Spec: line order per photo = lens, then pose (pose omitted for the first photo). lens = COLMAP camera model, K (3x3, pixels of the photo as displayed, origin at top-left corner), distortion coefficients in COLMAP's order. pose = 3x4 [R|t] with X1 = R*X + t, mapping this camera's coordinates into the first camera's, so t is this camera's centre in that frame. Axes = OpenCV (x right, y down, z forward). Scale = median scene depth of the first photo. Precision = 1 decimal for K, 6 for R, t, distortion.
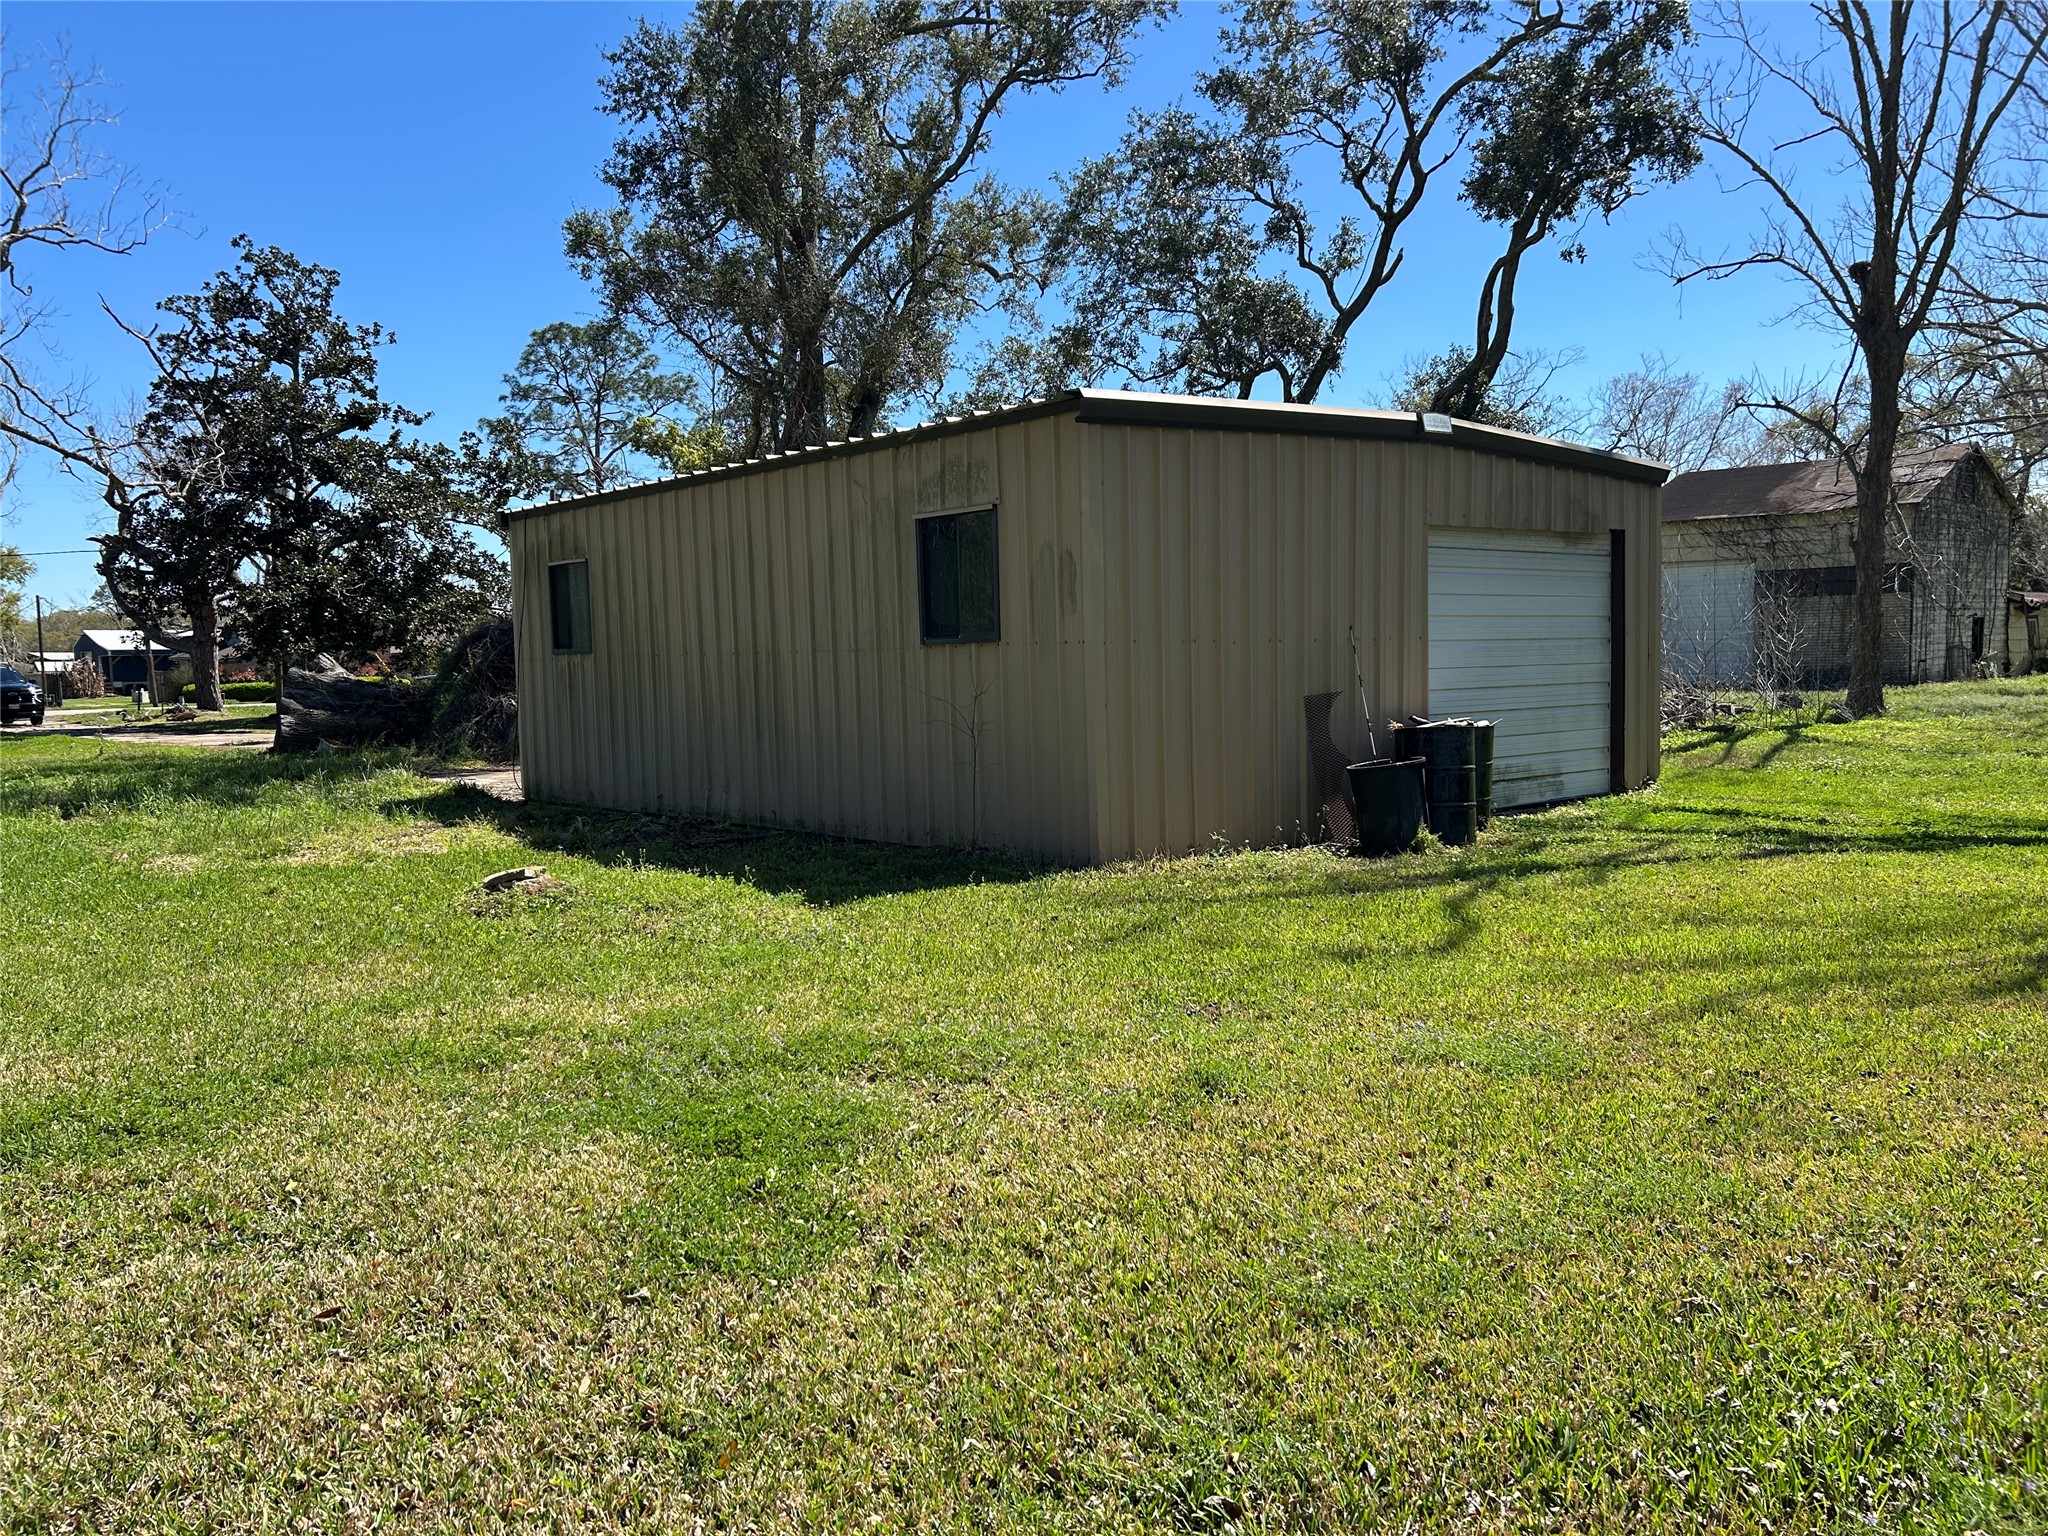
lens RADIAL K [[1529.9, 0, 1016.1], [0, 1529.9, 758.5], [0, 0, 1]] dist [0.020819, -0.029076]
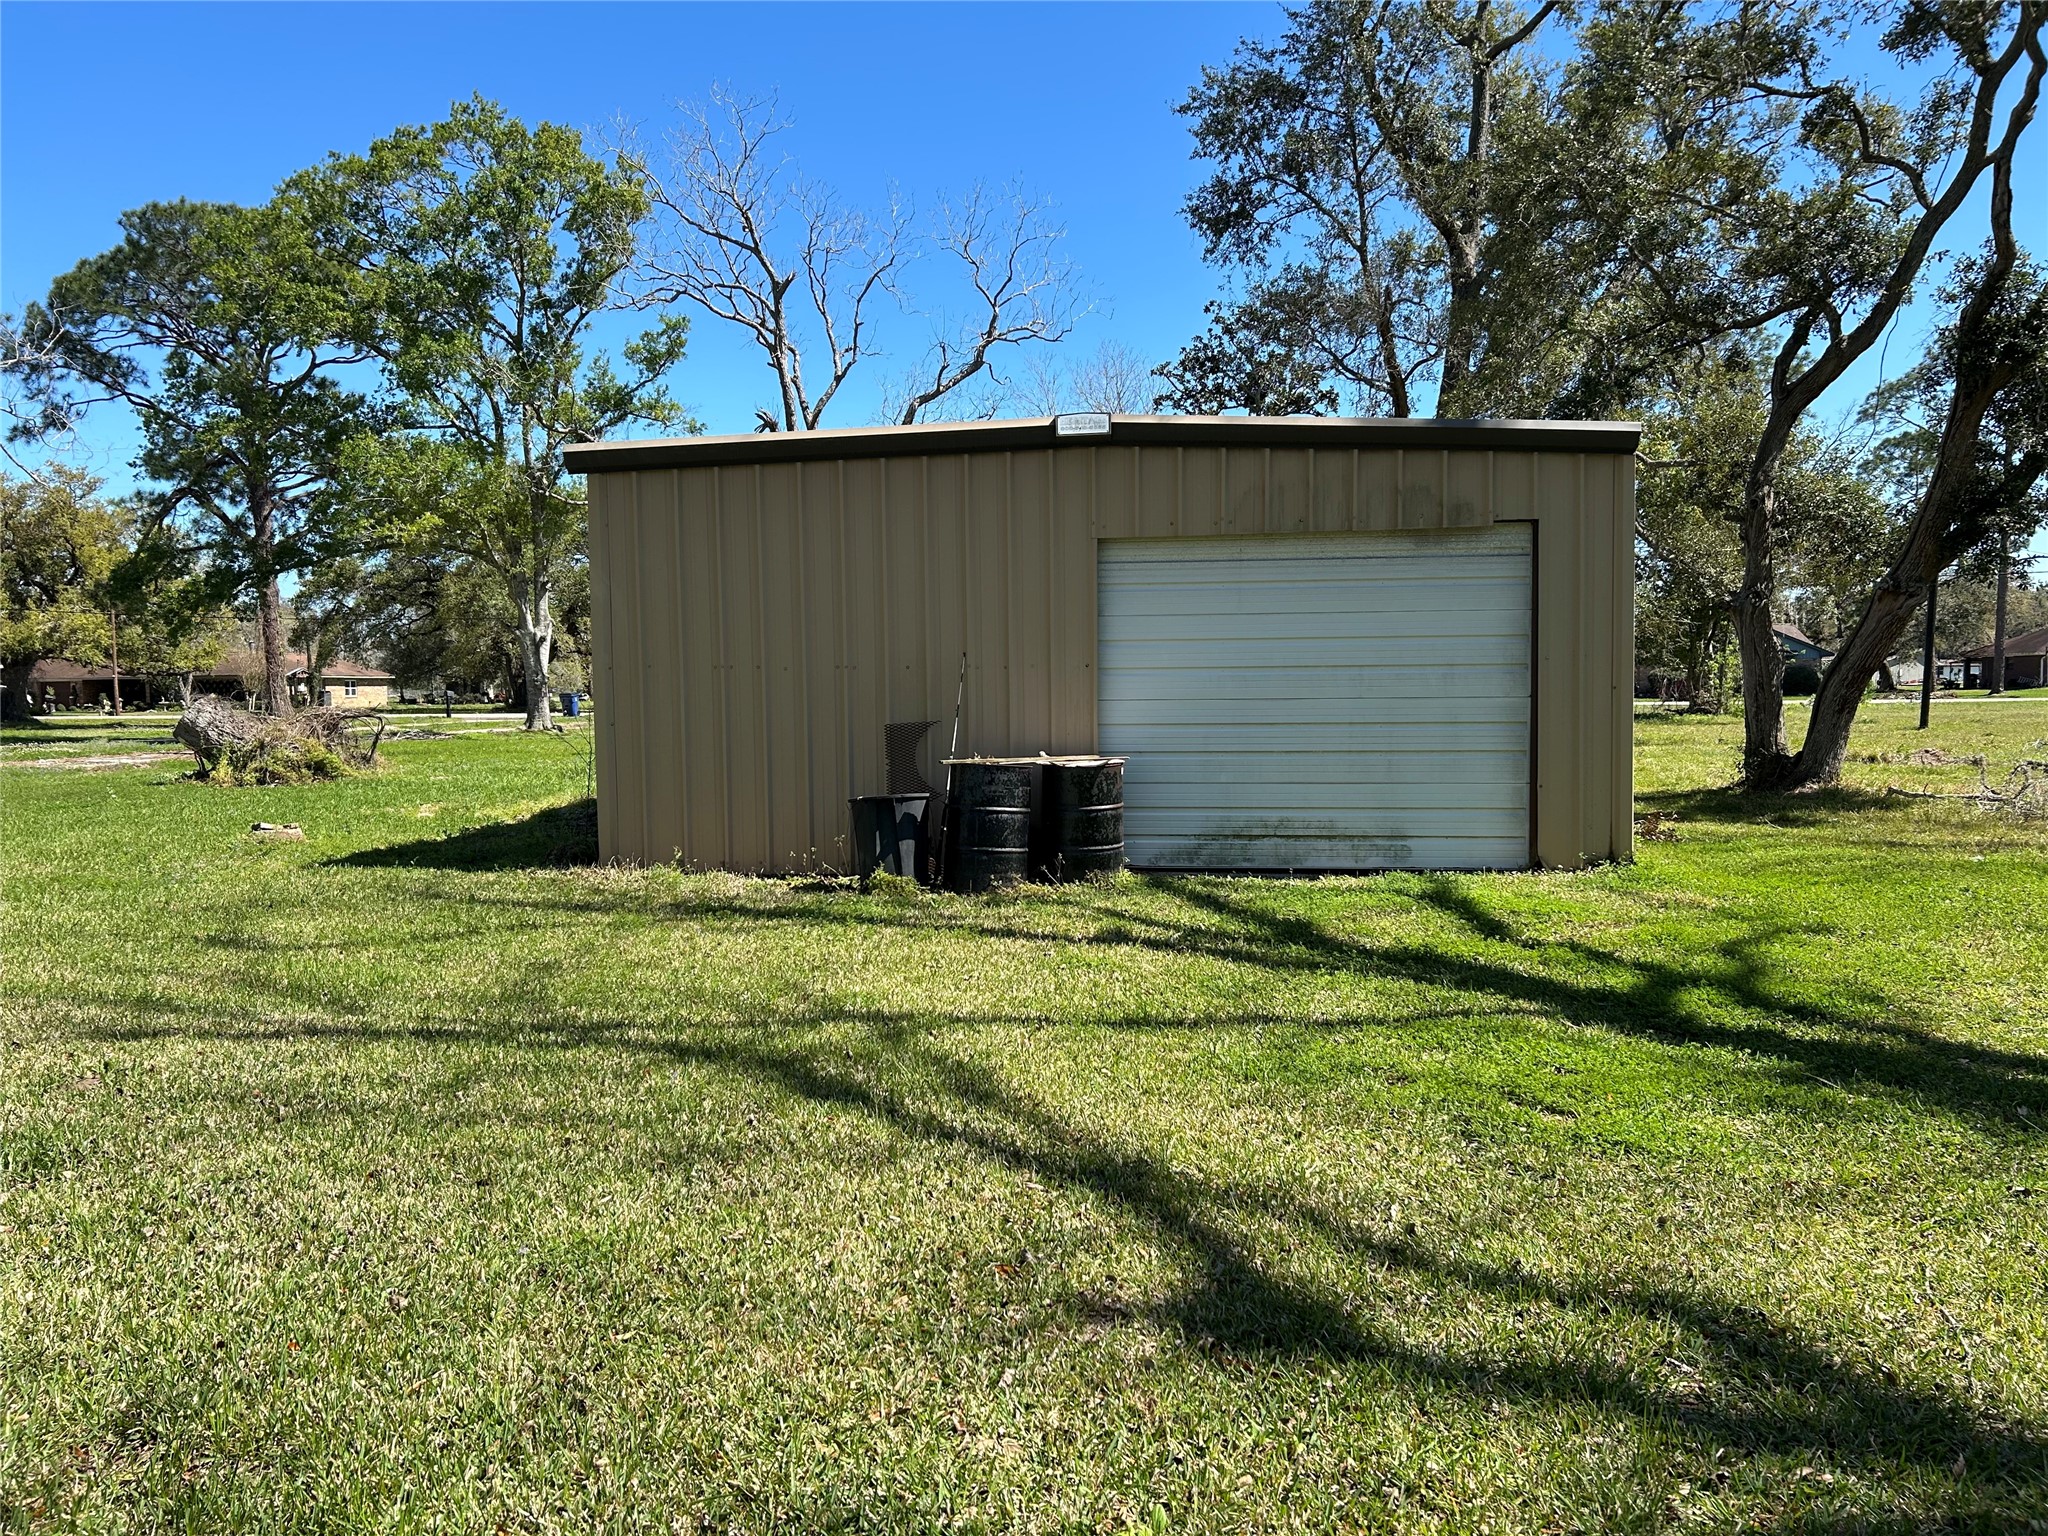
lens RADIAL K [[1529.9, 0, 1019.6], [0, 1529.9, 788.6], [0, 0, 1]] dist [0.020819, -0.029076]
pose [[0.713698, 0.058328, -0.698021, 0.751254], [-0.048627, 0.998248, 0.033697, -0.030980], [0.698764, 0.009893, 0.715284, 0.292387]]
